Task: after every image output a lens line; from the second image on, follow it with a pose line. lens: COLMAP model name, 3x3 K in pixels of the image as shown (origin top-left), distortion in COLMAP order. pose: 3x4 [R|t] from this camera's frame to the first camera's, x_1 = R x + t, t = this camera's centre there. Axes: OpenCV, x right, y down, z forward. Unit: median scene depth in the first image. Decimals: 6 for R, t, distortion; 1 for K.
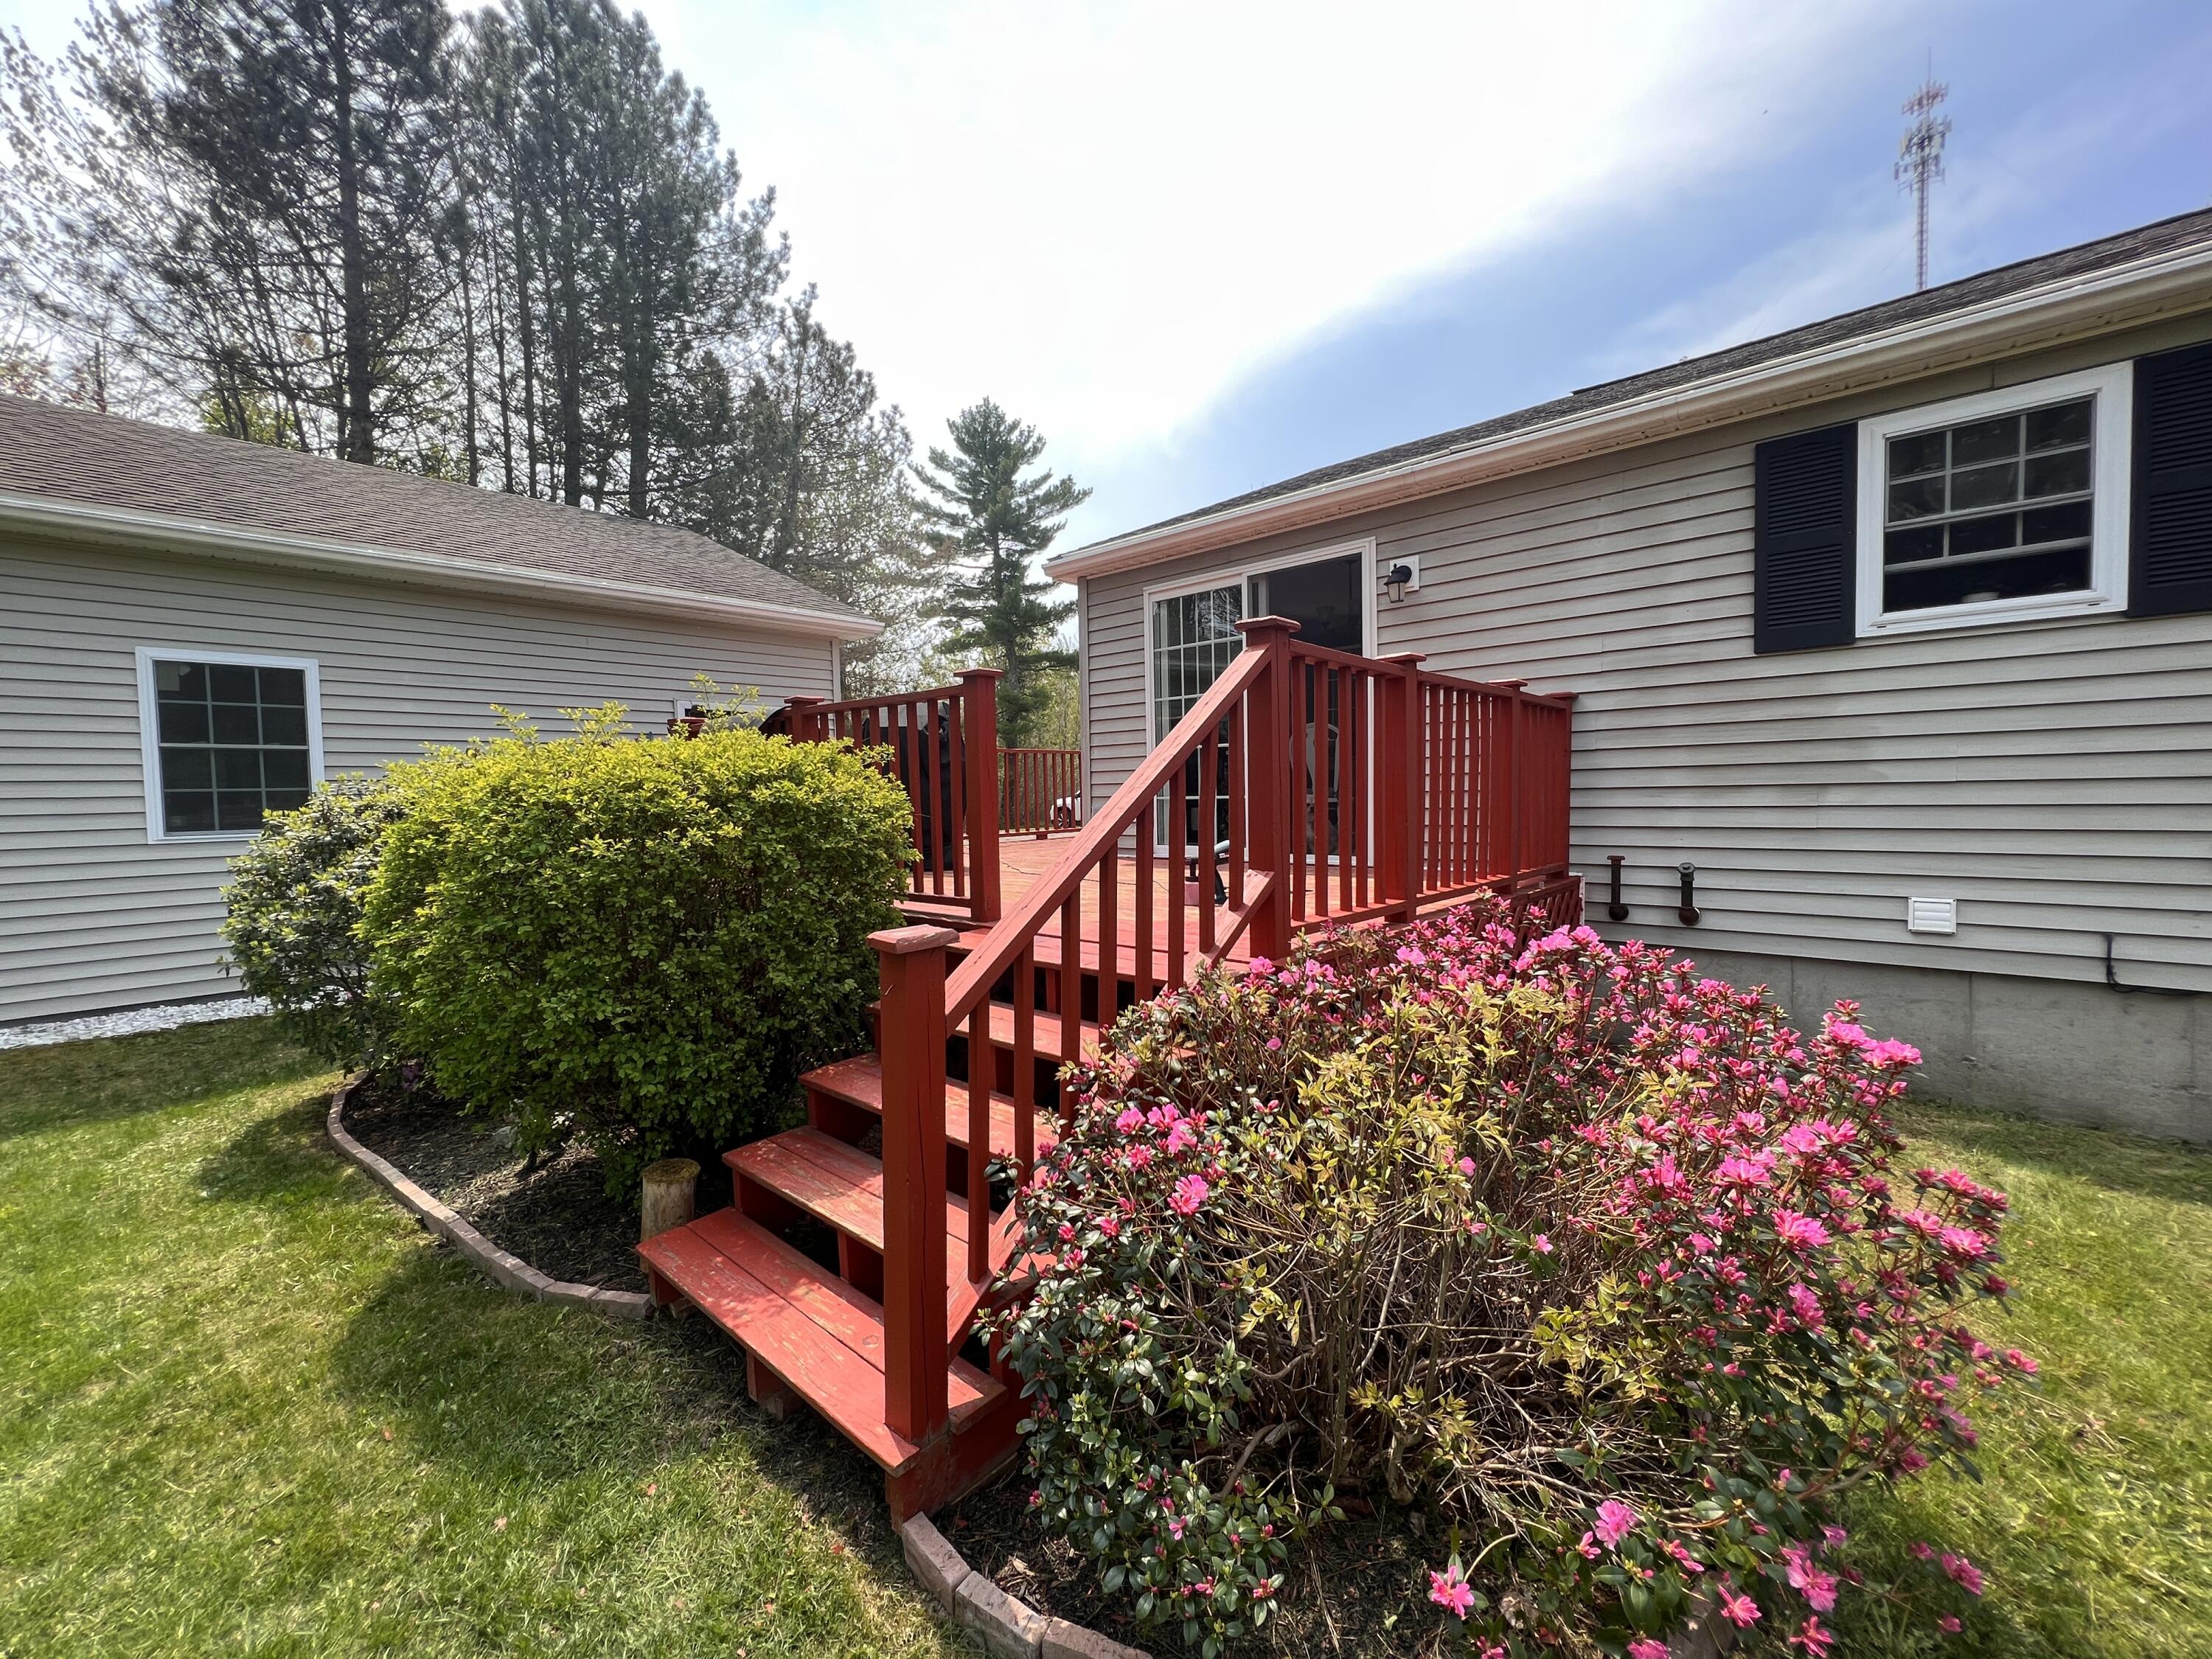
lens RADIAL K [[890.3, 0, 1106.0], [0, 890.3, 829.5], [0, 0, 1]] dist [-0.000369, 0.000010]
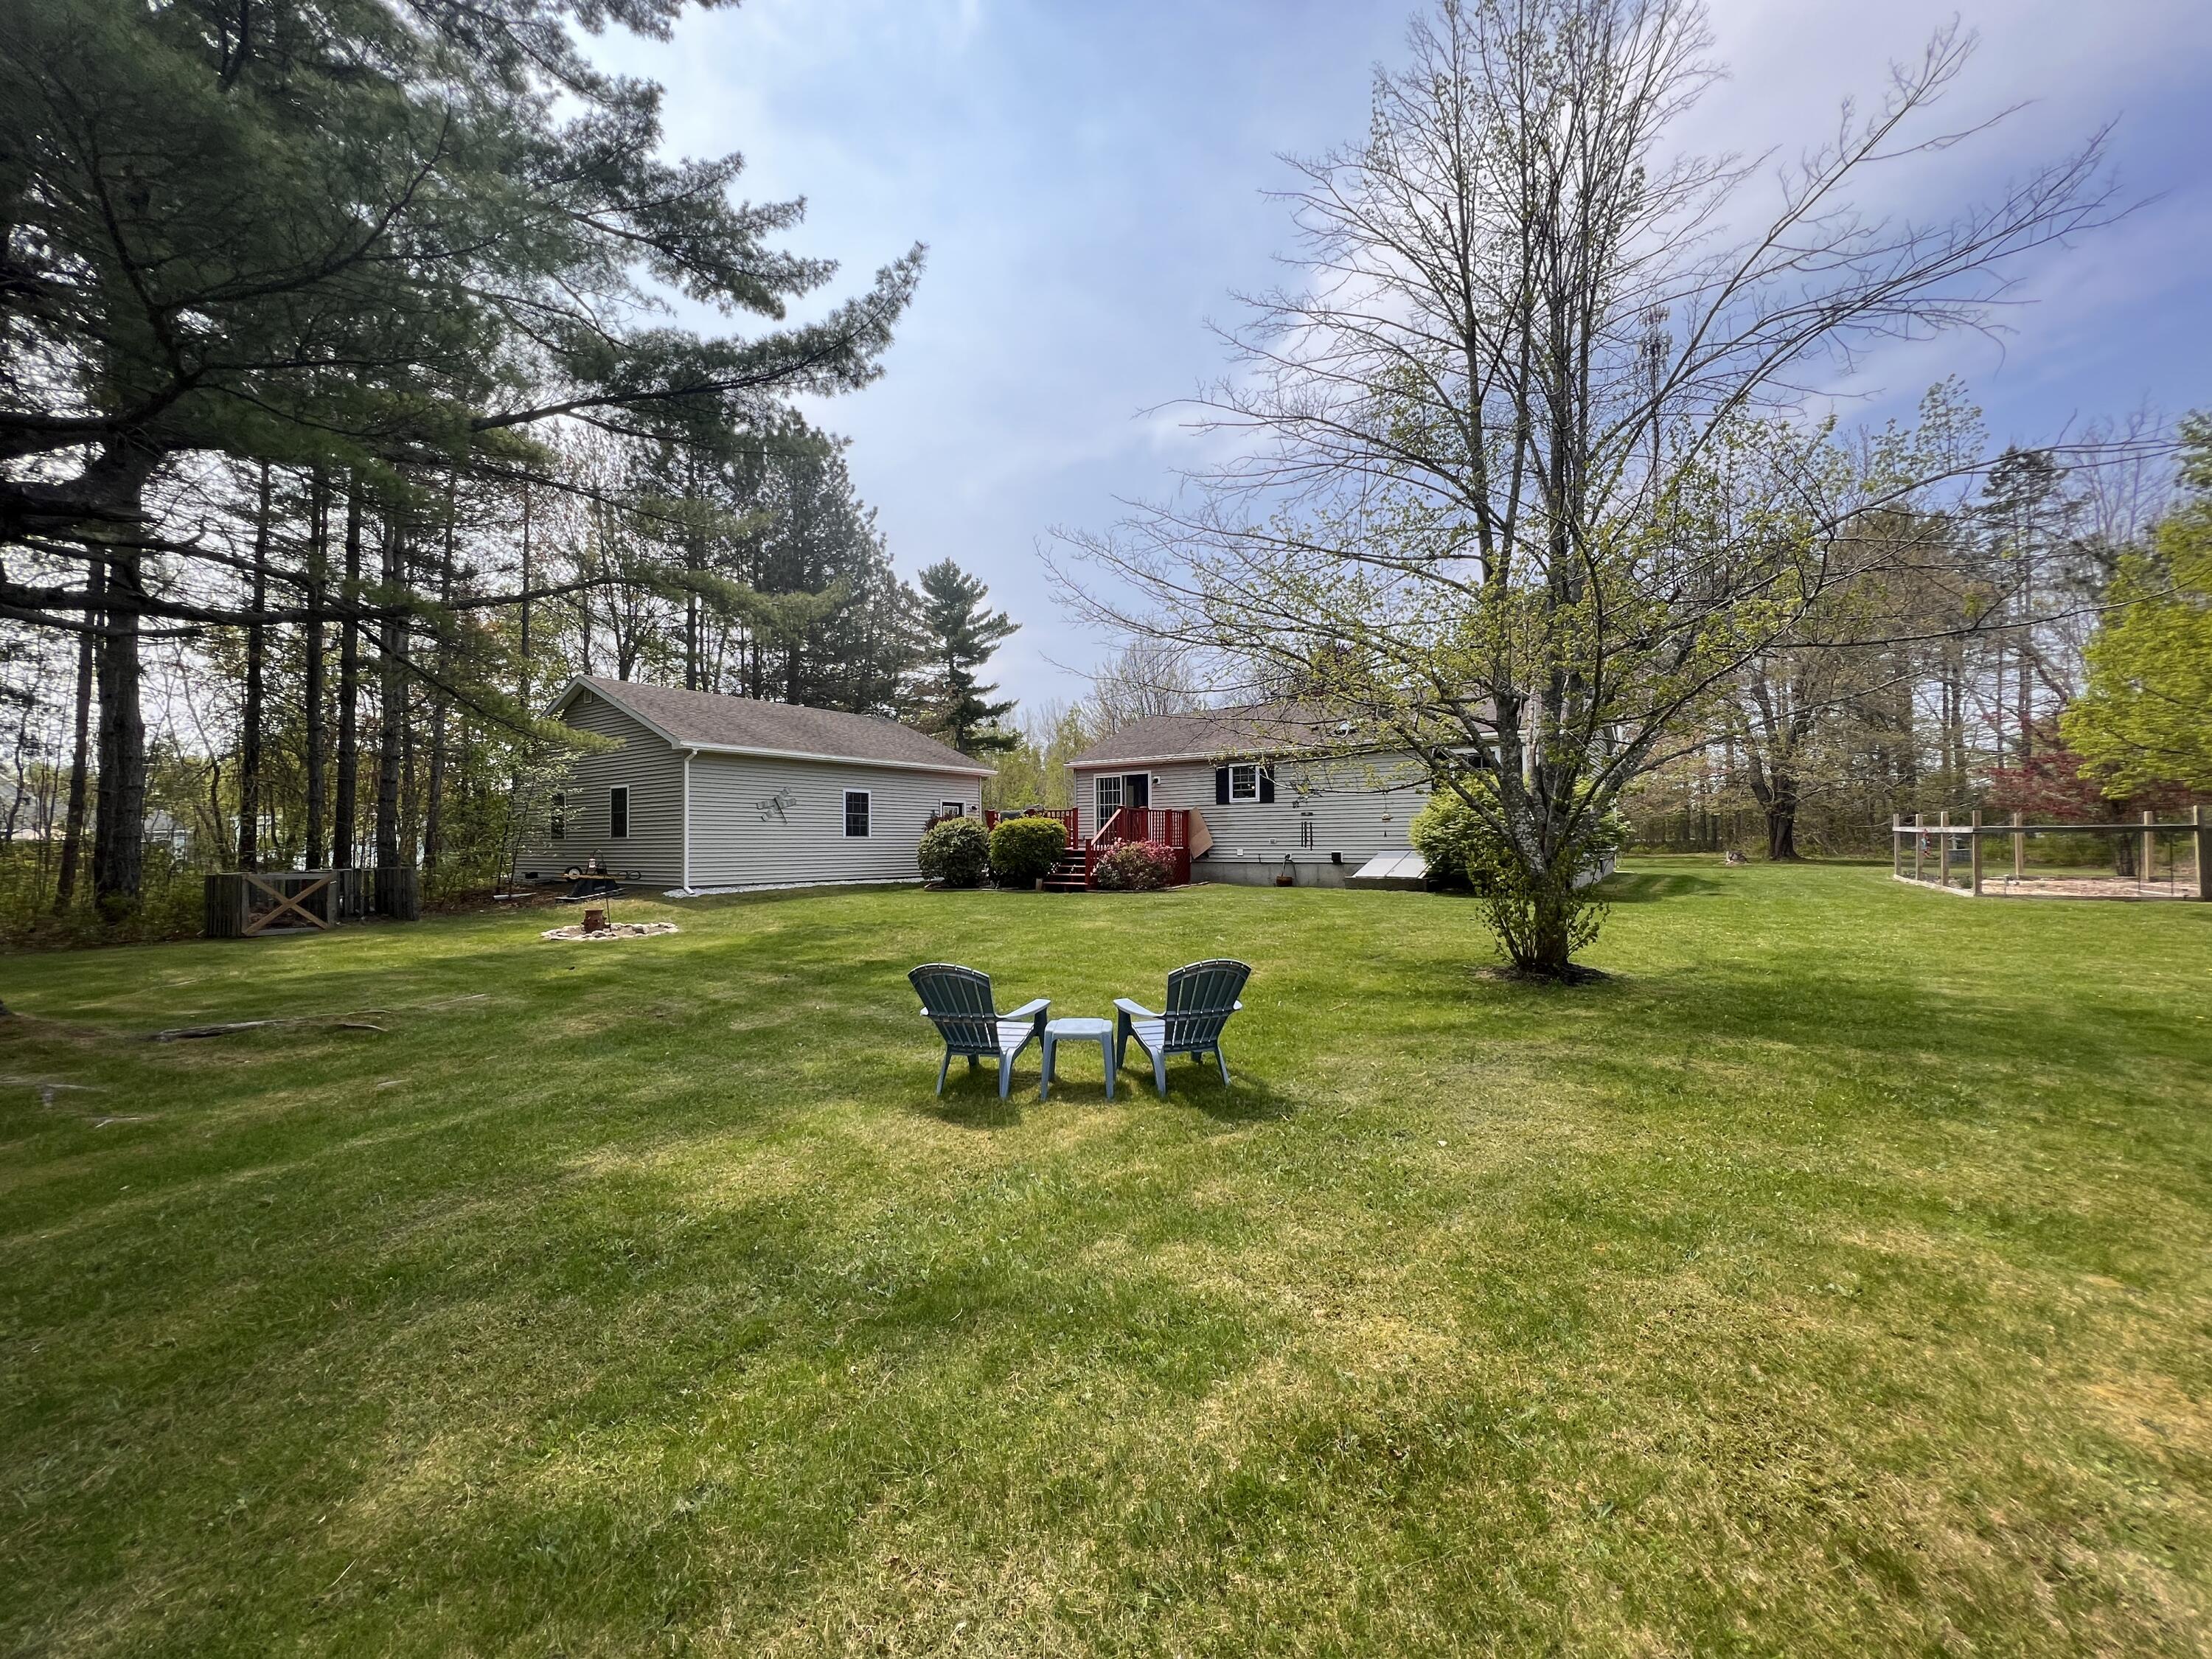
lens RADIAL K [[884.2, 0, 1099.6], [0, 884.2, 834.6], [0, 0, 1]] dist [-0.000156, -0.000401]
pose [[0.992650, 0.018097, 0.119659, -0.055000], [-0.011610, 0.998436, -0.054690, 0.026227], [-0.120461, 0.052899, 0.991308, -0.389625]]
